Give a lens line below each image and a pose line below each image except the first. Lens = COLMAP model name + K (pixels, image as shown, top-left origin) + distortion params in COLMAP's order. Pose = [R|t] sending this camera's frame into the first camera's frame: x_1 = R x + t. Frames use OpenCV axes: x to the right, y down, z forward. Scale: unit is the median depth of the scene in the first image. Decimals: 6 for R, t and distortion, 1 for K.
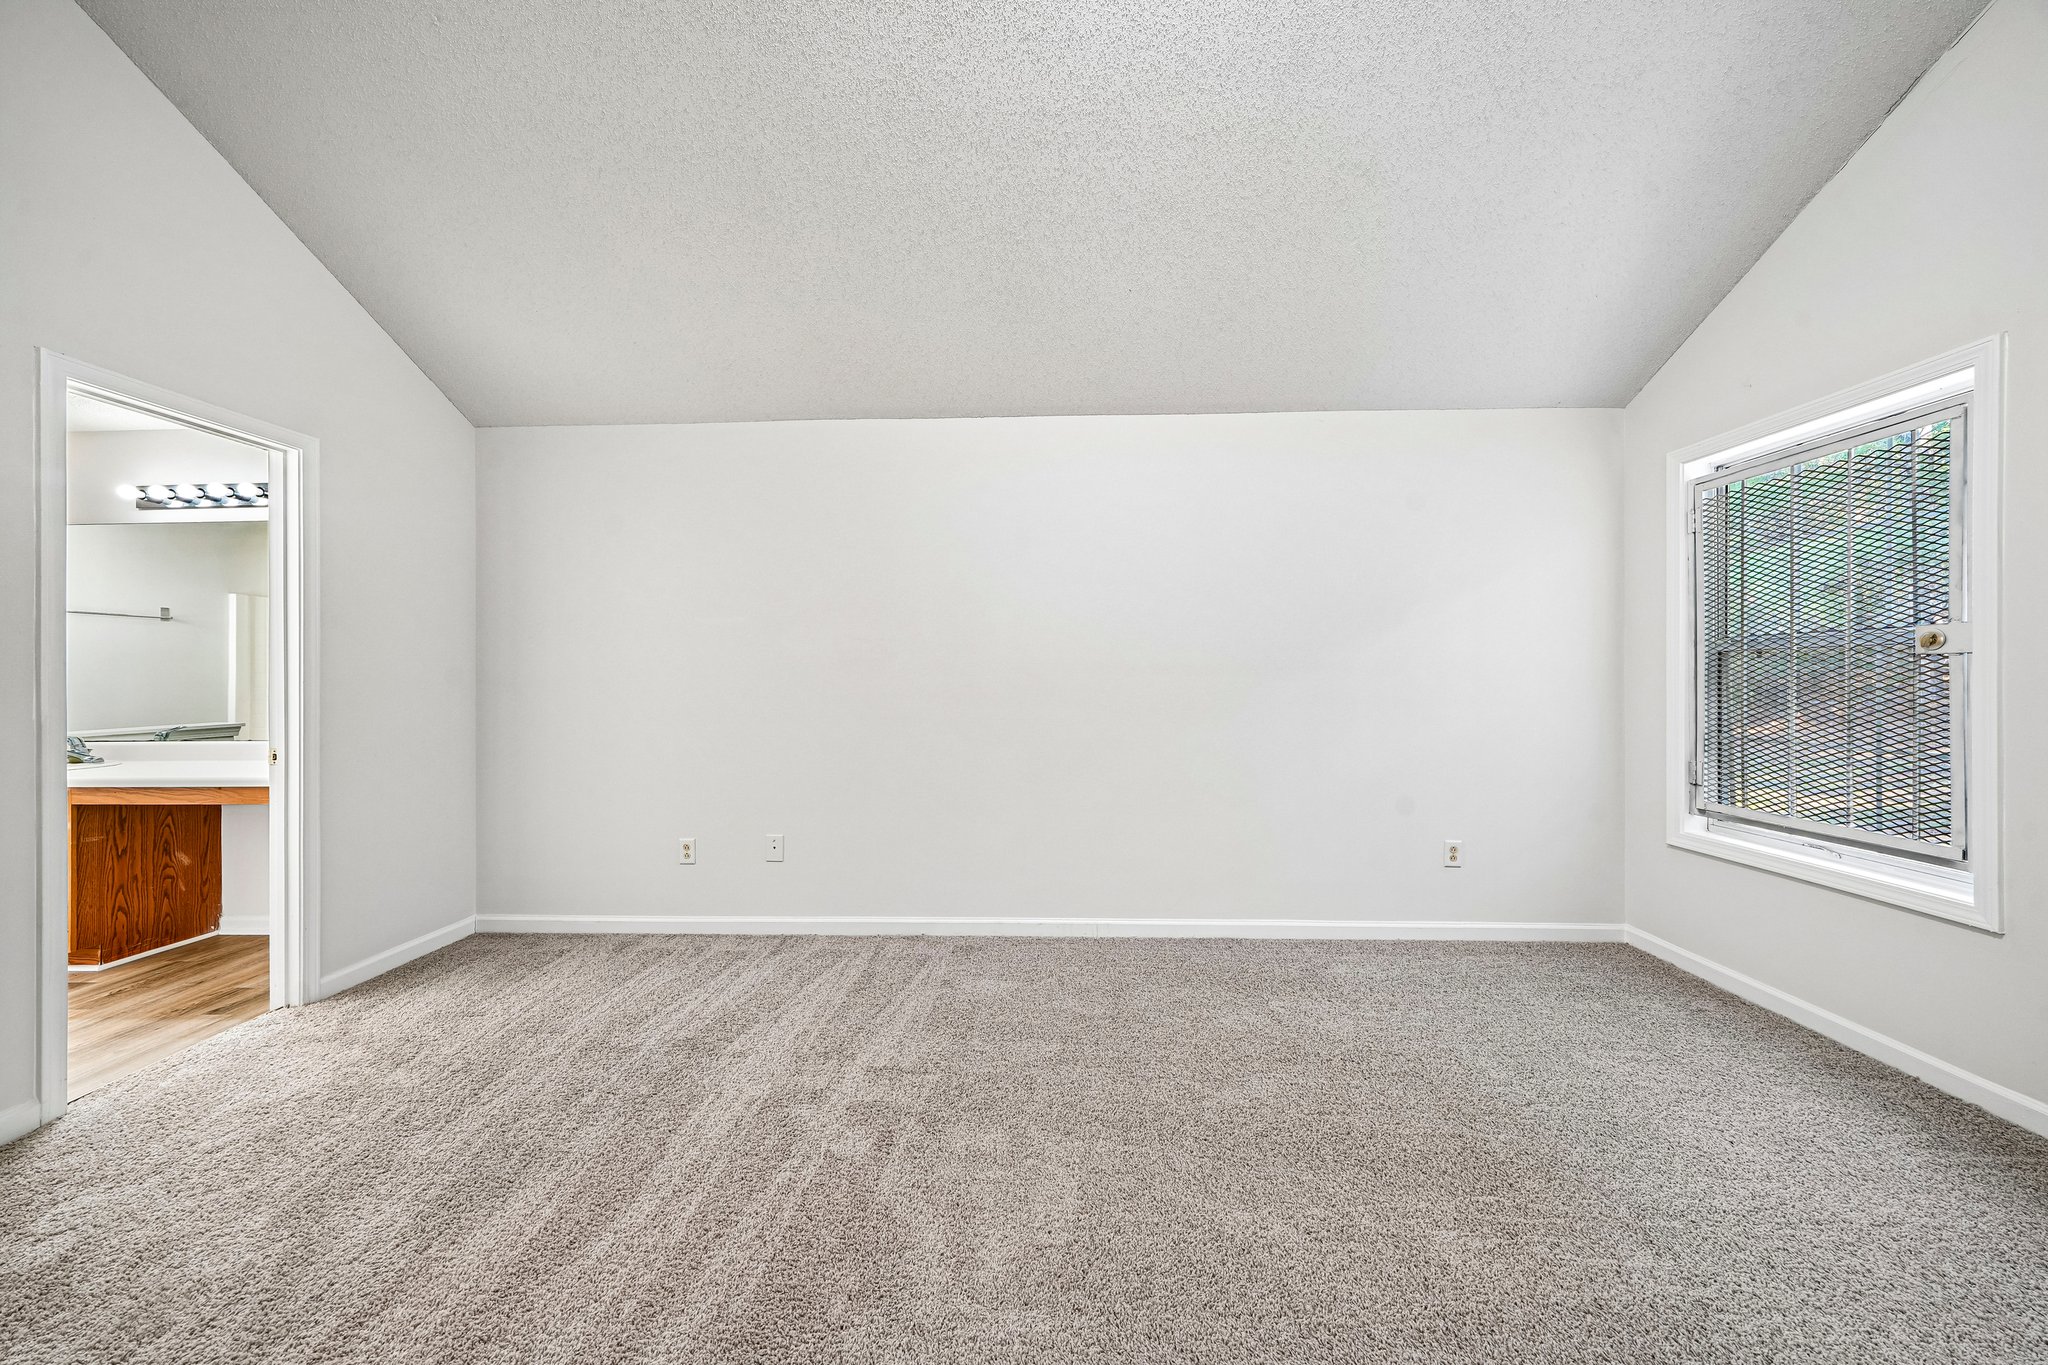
lens RADIAL K [[728.0, 0, 1027.0], [0, 728.0, 684.6], [0, 0, 1]] dist [0.003173, 0.000052]
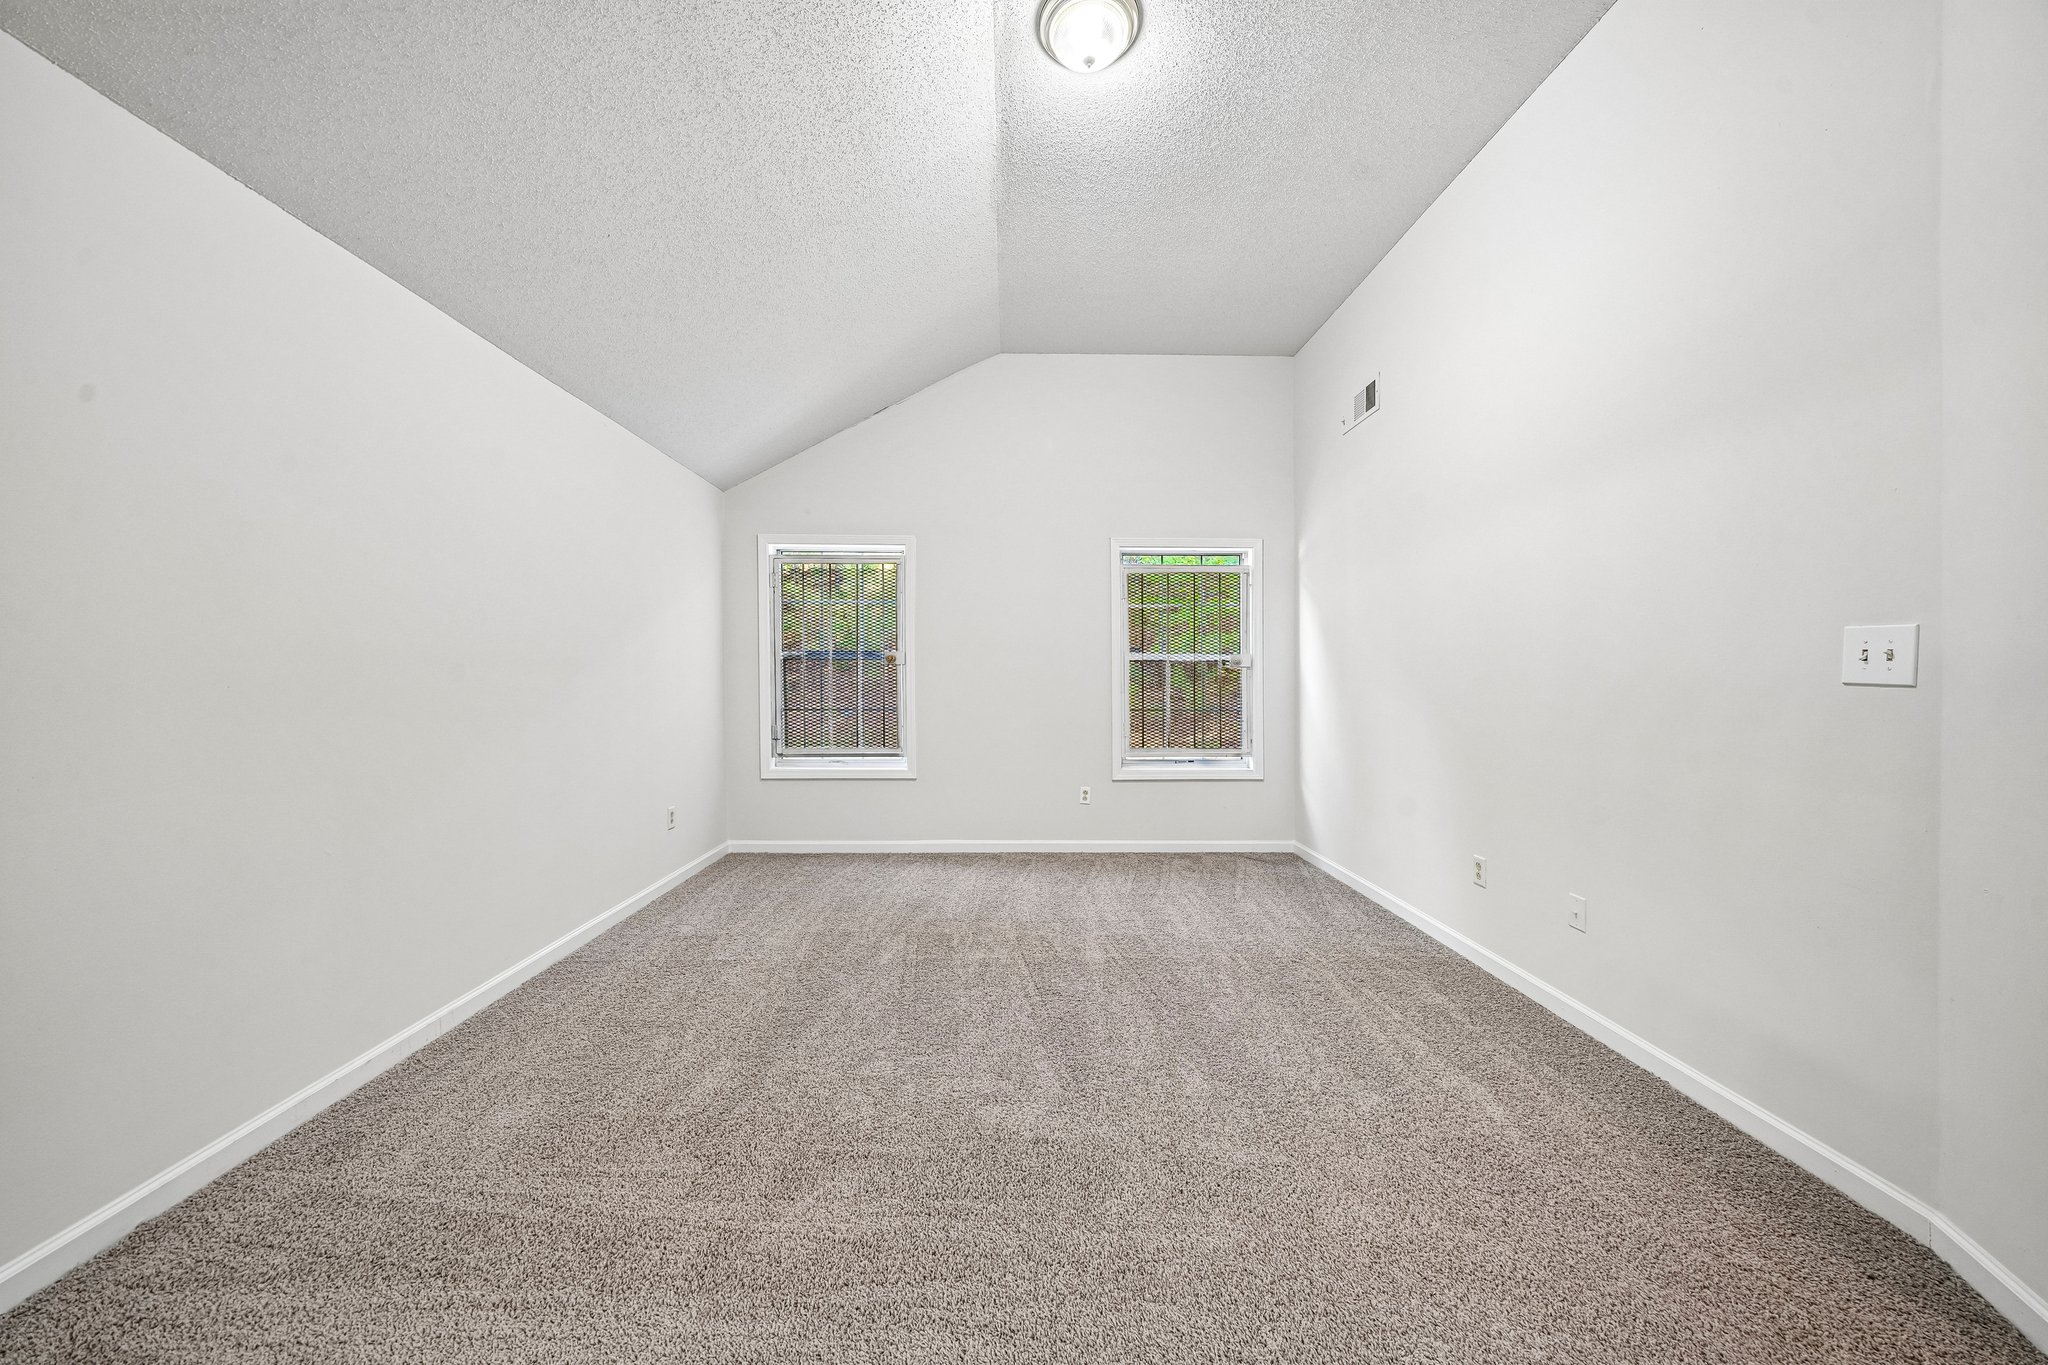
lens RADIAL K [[728.0, 0, 1020.8], [0, 728.0, 674.1], [0, 0, 1]] dist [0.003173, 0.000052]
pose [[-0.077867, 0.004845, 0.996952, -0.915337], [0.007169, 0.999965, -0.004300, -0.000472], [-0.996938, 0.006813, -0.077899, 0.672271]]
